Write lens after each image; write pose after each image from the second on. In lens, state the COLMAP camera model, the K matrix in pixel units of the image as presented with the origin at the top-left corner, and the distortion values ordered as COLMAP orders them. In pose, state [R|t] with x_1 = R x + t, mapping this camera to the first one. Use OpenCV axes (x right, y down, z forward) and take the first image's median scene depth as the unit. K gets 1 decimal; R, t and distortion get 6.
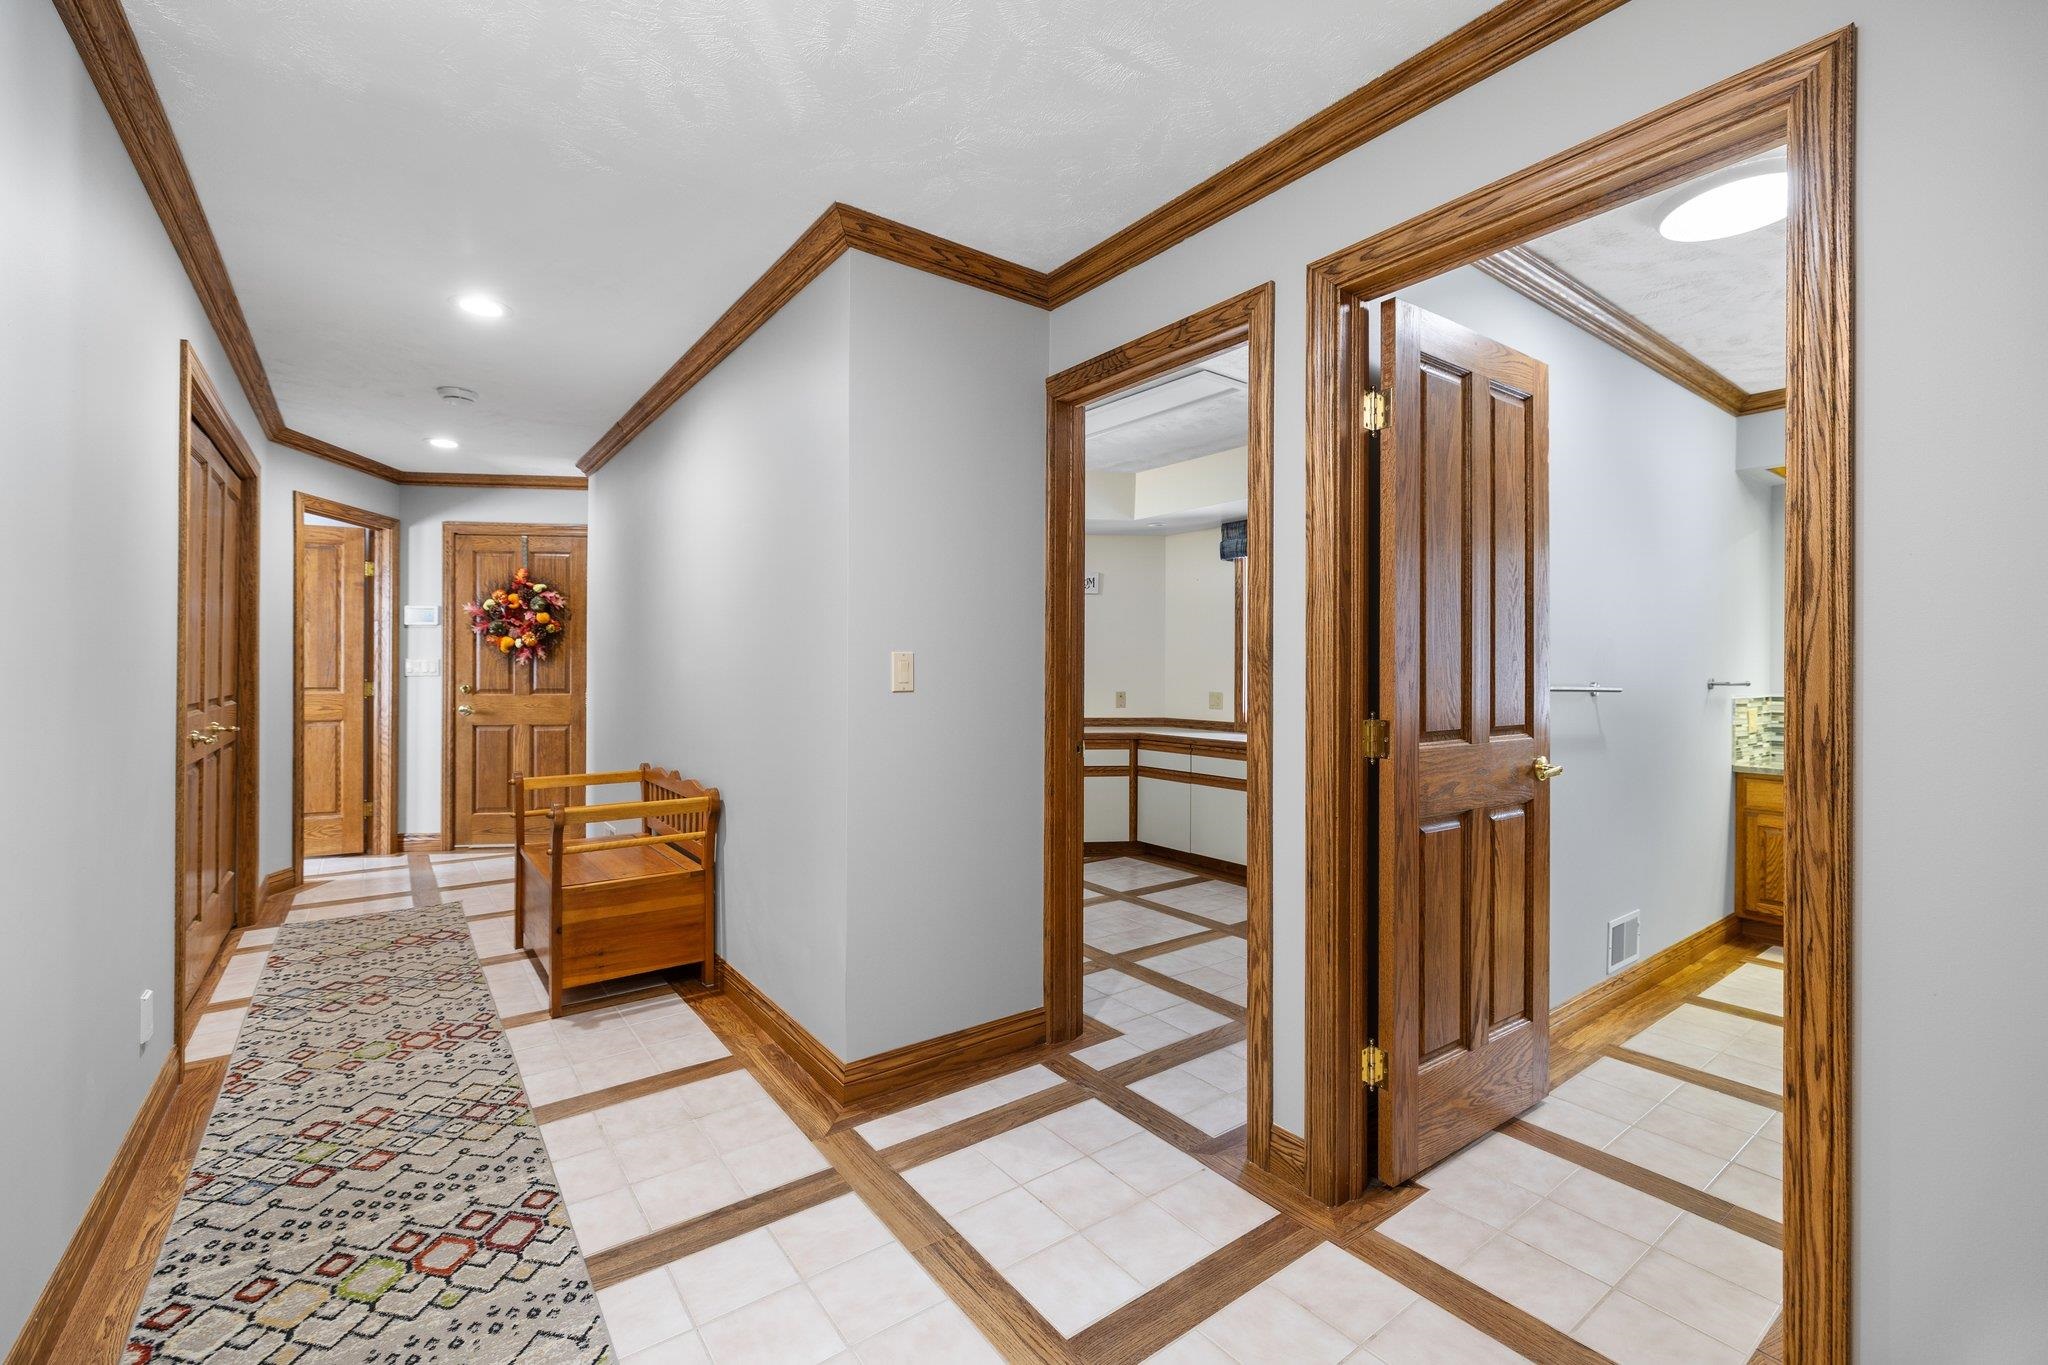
lens RADIAL K [[867.6, 0, 1010.6], [0, 867.6, 671.2], [0, 0, 1]] dist [0.005073, 0.000259]
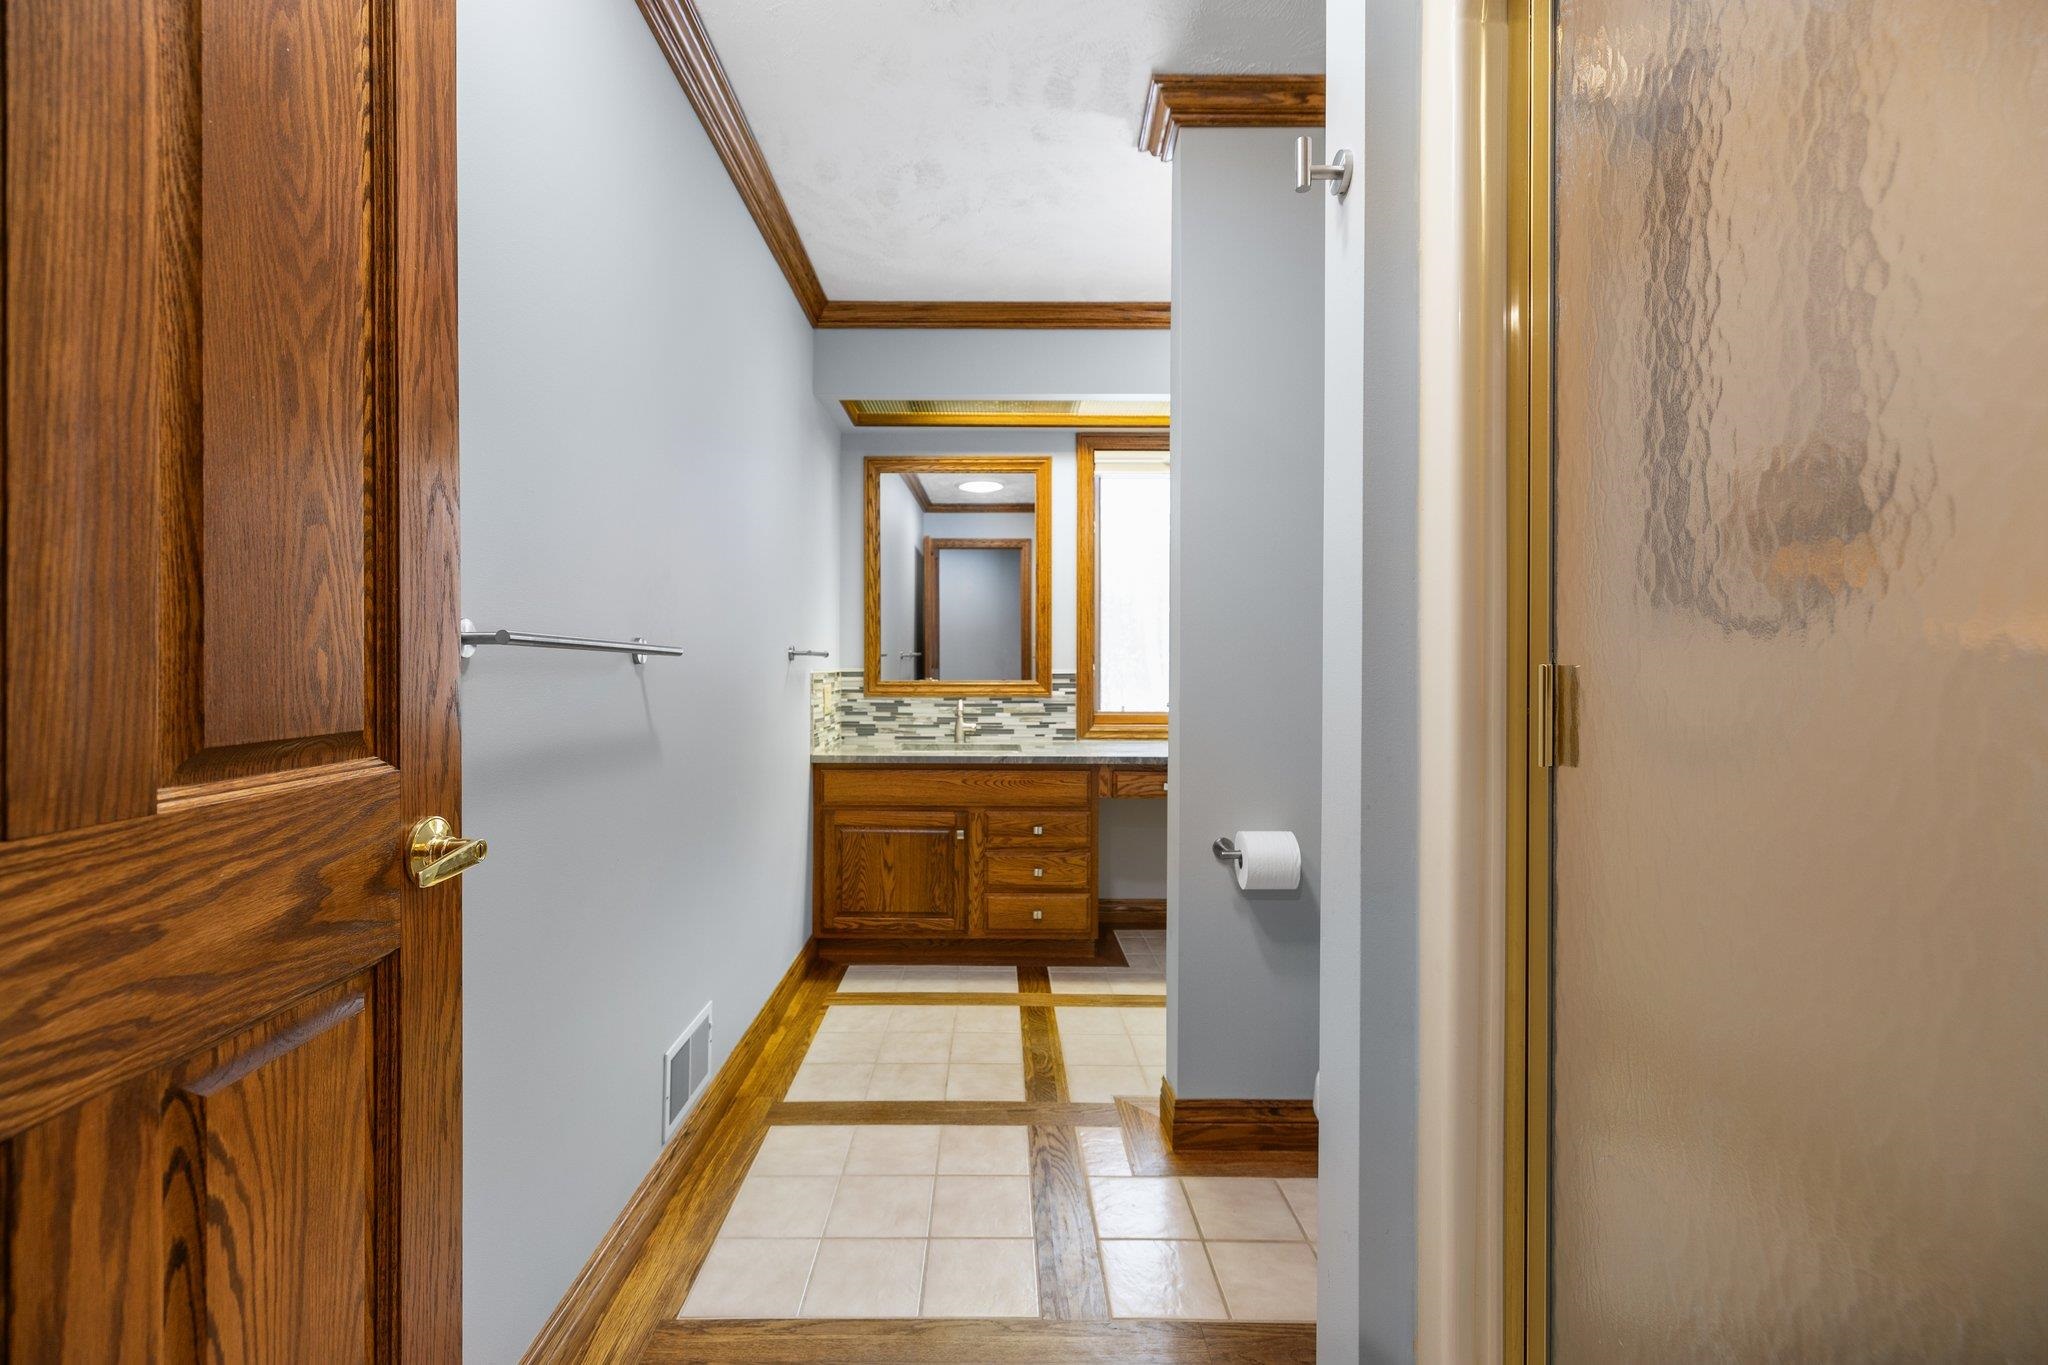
lens RADIAL K [[867.6, 0, 1010.6], [0, 867.6, 666.8], [0, 0, 1]] dist [0.005073, 0.000259]
pose [[0.581825, -0.003866, 0.813305, 0.288543], [0.004682, 0.999988, 0.001404, 0.026456], [-0.813300, 0.002991, 0.581836, 0.389747]]
